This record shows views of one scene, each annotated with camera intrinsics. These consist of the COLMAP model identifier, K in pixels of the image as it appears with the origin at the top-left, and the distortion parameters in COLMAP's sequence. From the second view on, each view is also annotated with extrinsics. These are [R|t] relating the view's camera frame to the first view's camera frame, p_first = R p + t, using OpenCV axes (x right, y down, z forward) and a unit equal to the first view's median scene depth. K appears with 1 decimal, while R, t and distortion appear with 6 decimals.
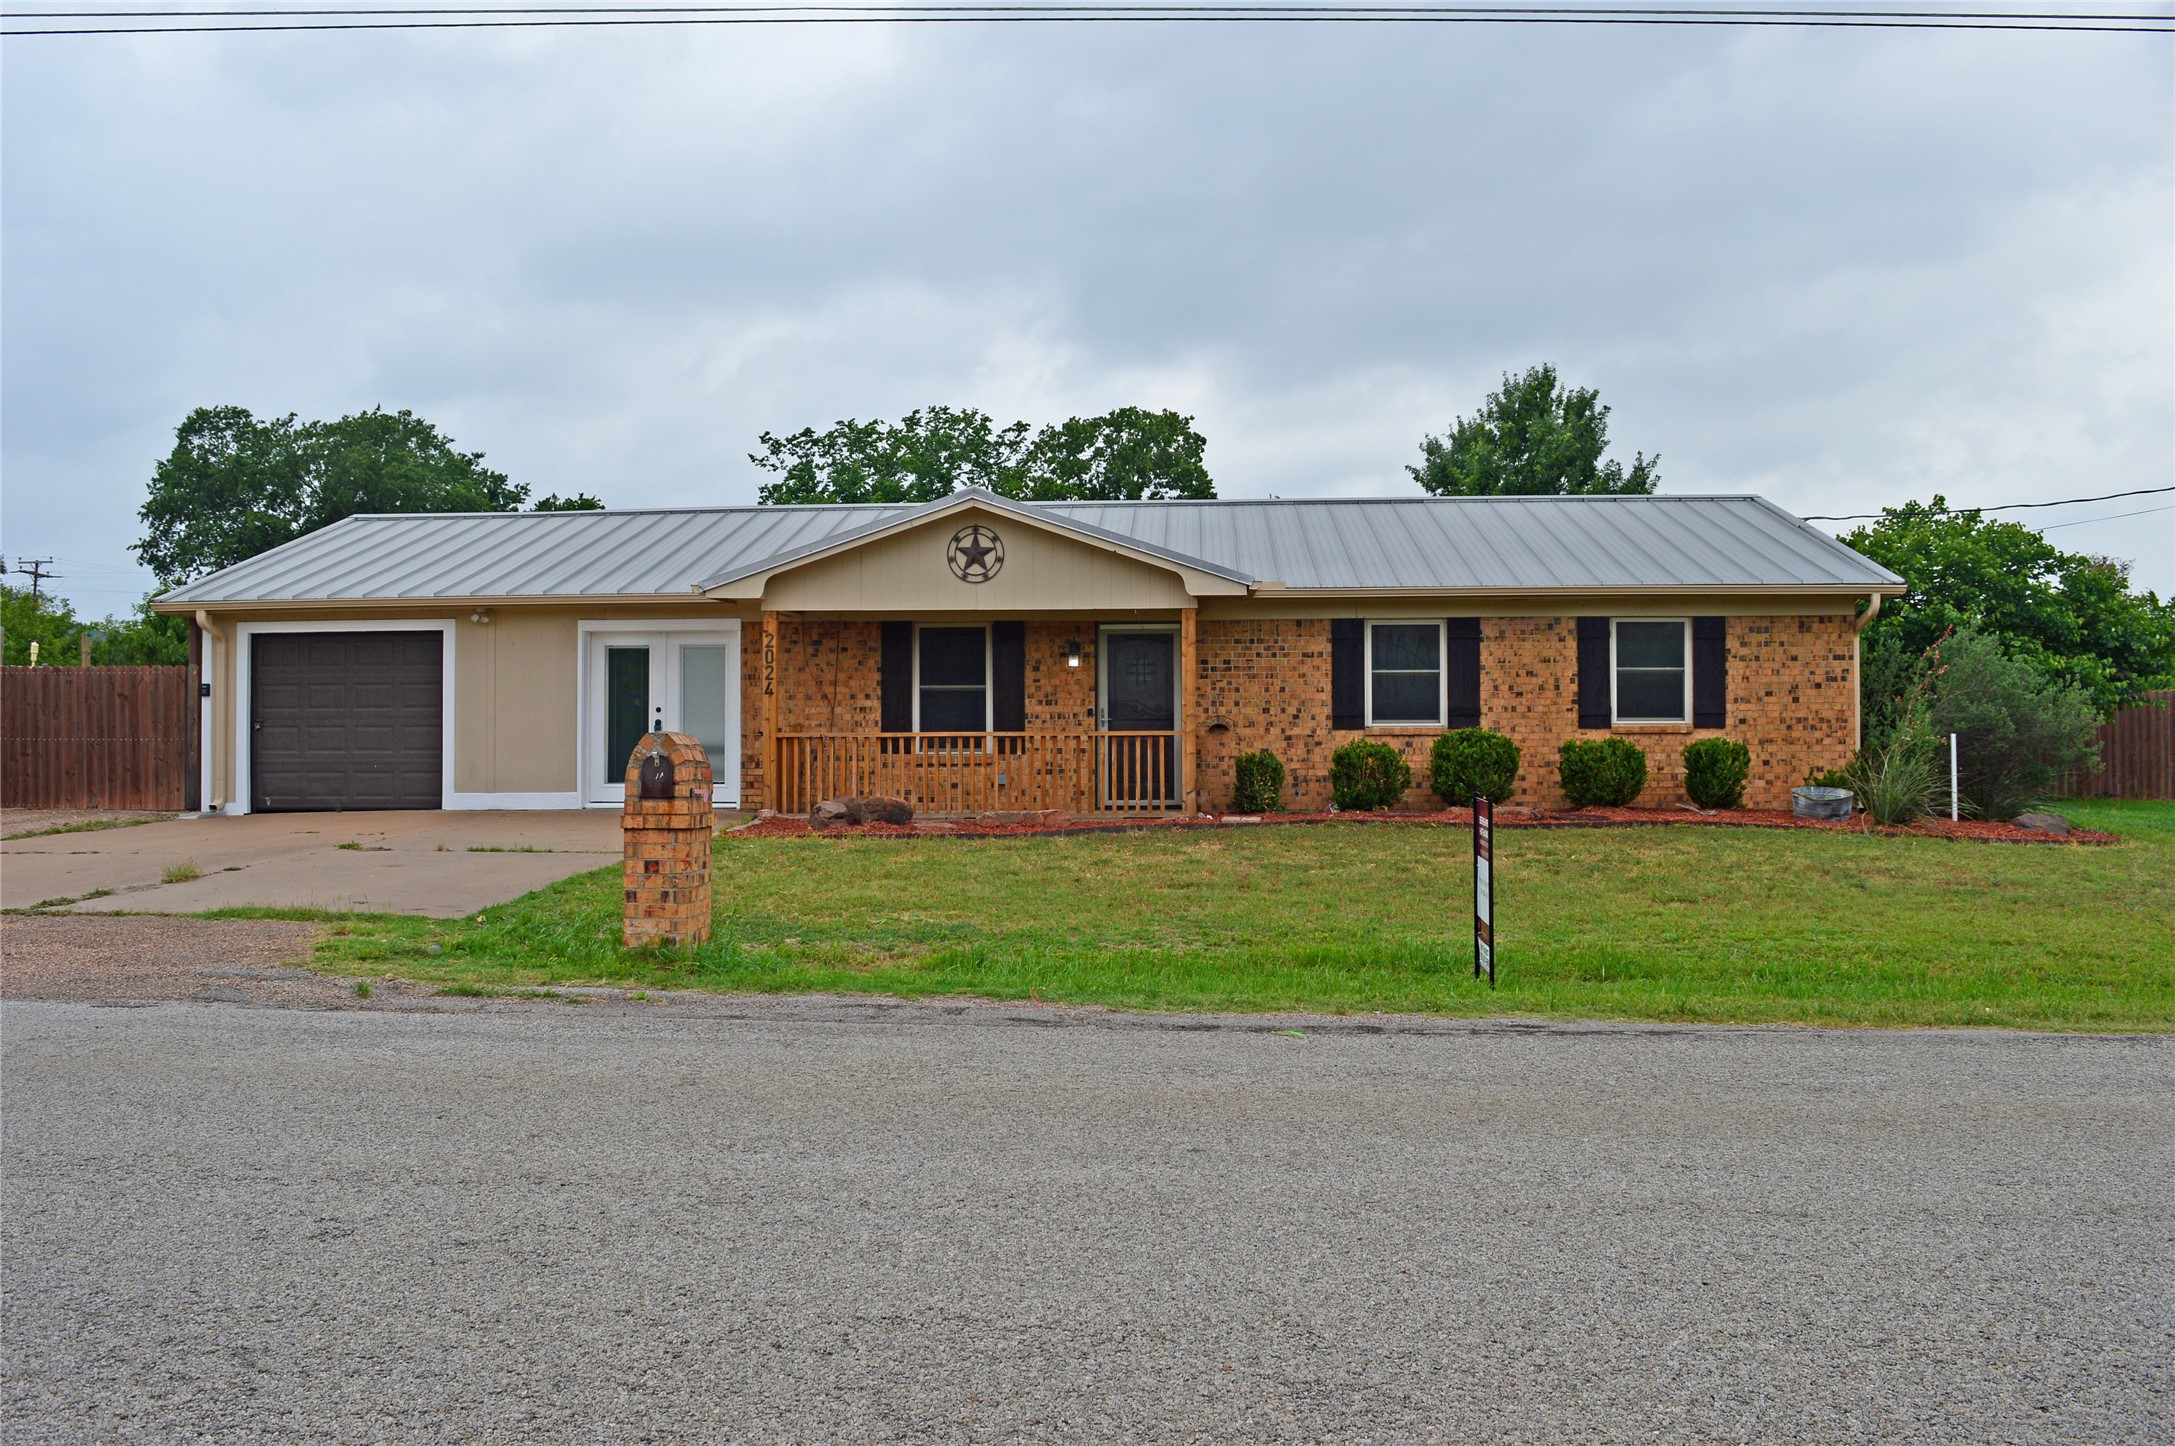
lens RADIAL K [[1720.8, 0, 1087.1], [0, 1720.8, 721.5], [0, 0, 1]] dist [-0.065520, -0.004476]
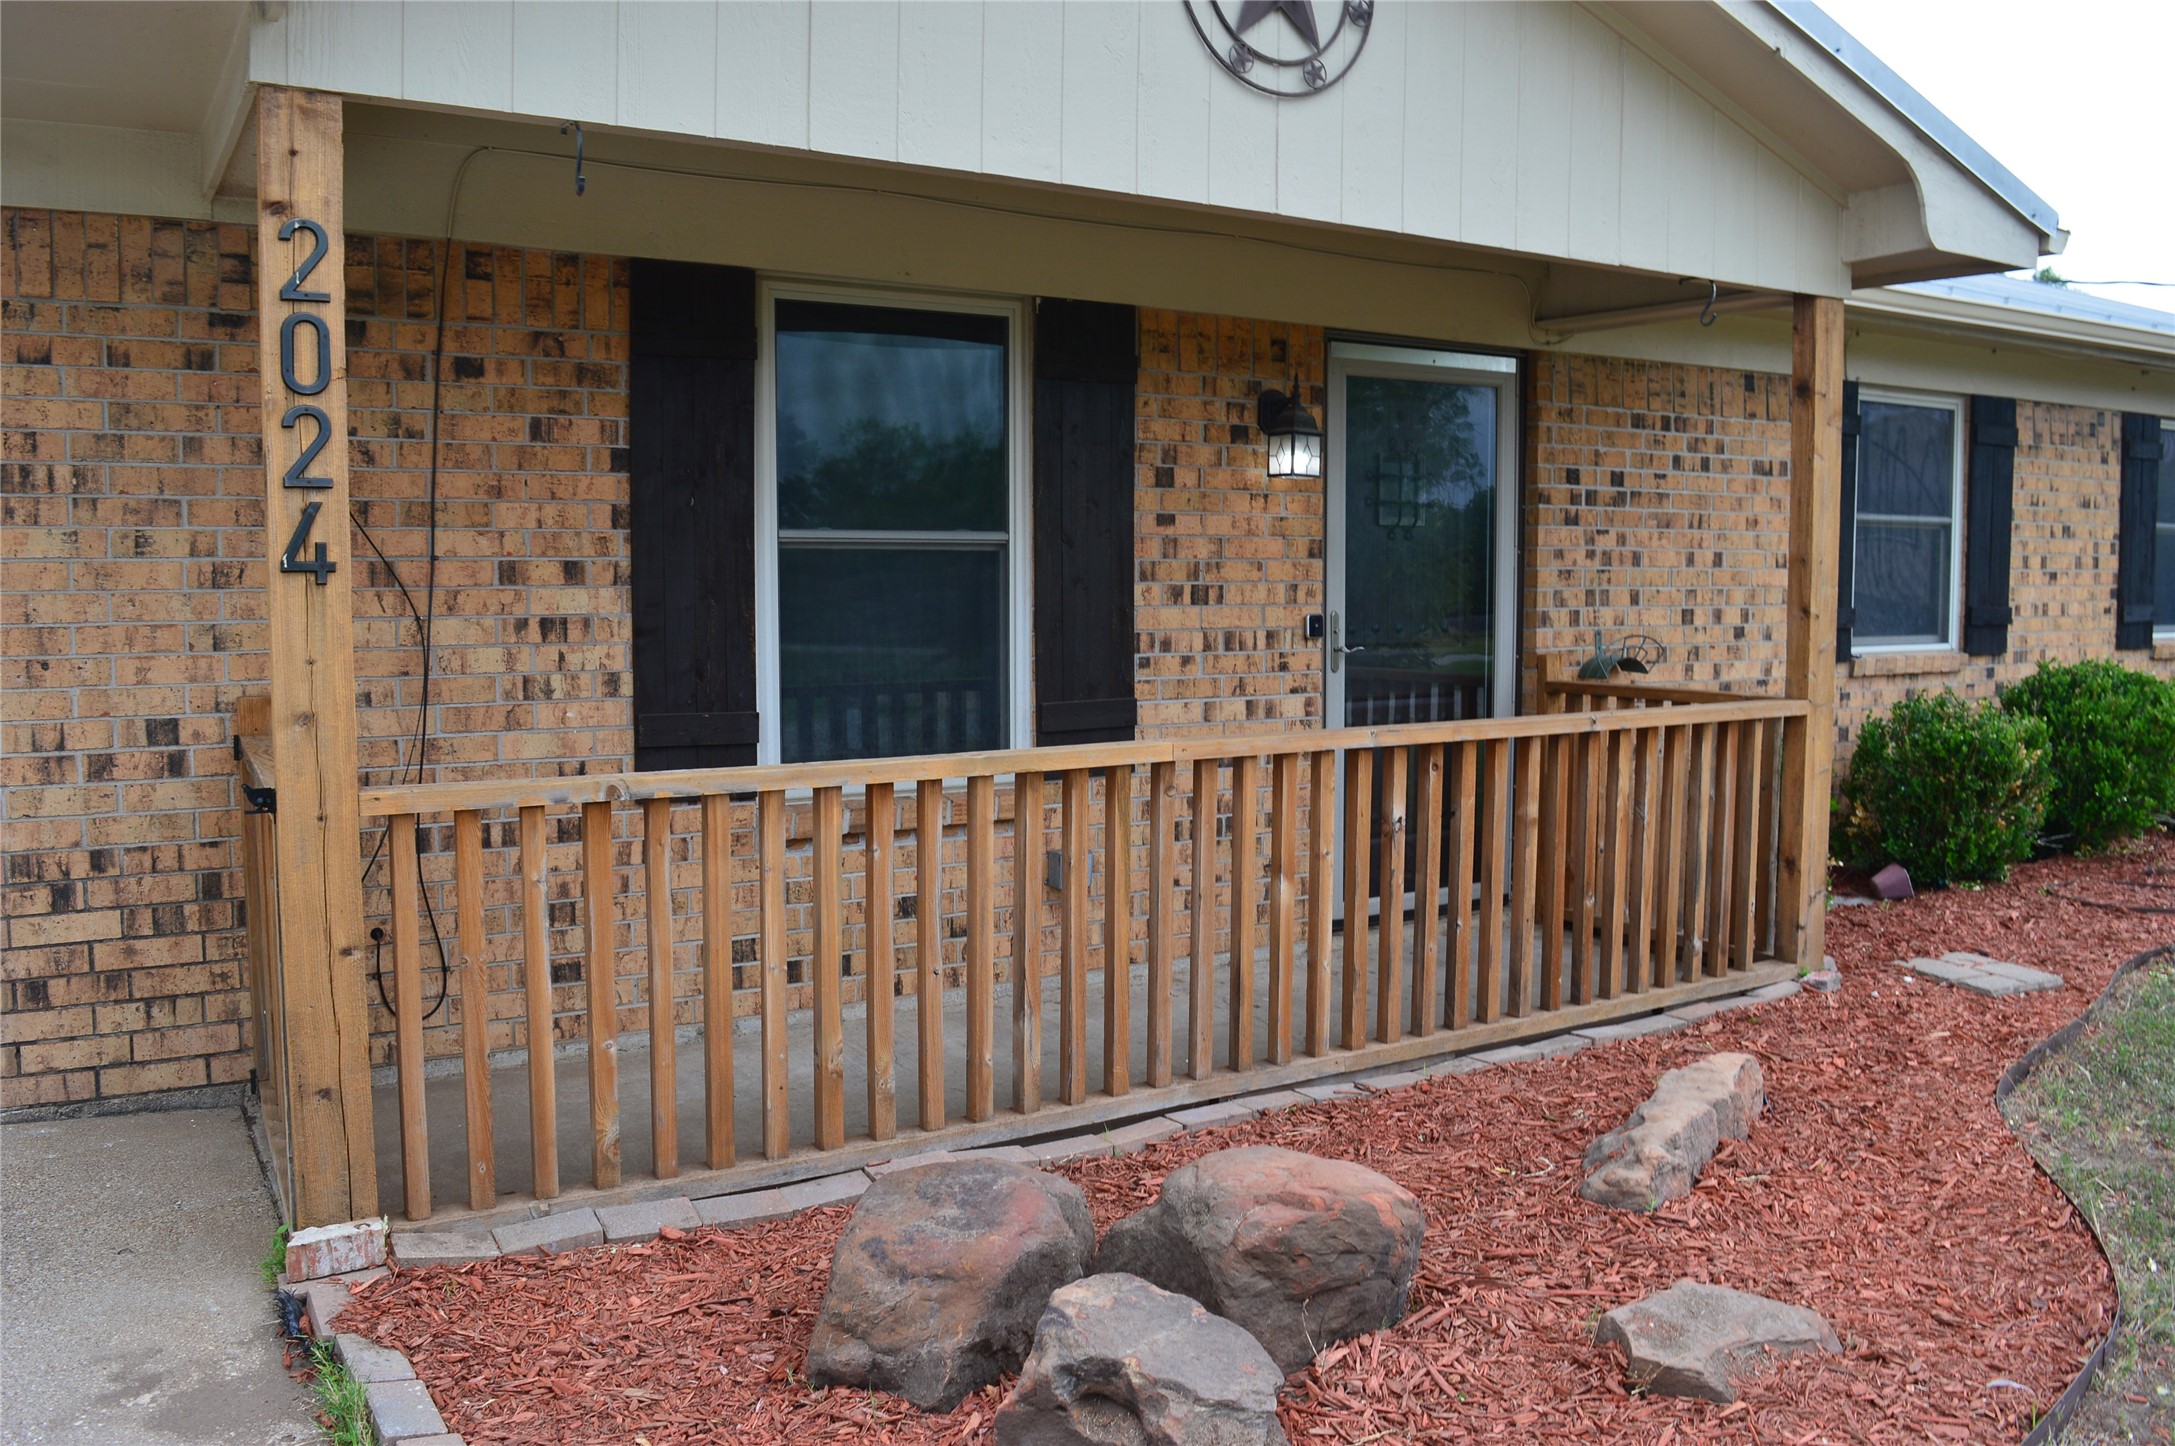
lens RADIAL K [[1720.8, 0, 1088.0], [0, 1720.8, 725.3], [0, 0, 1]] dist [-0.065520, -0.004476]
pose [[0.819608, -0.047782, 0.570929, -0.207958], [-0.007447, 0.995543, 0.094009, -0.016524], [-0.572877, -0.081303, 0.815599, 0.771721]]
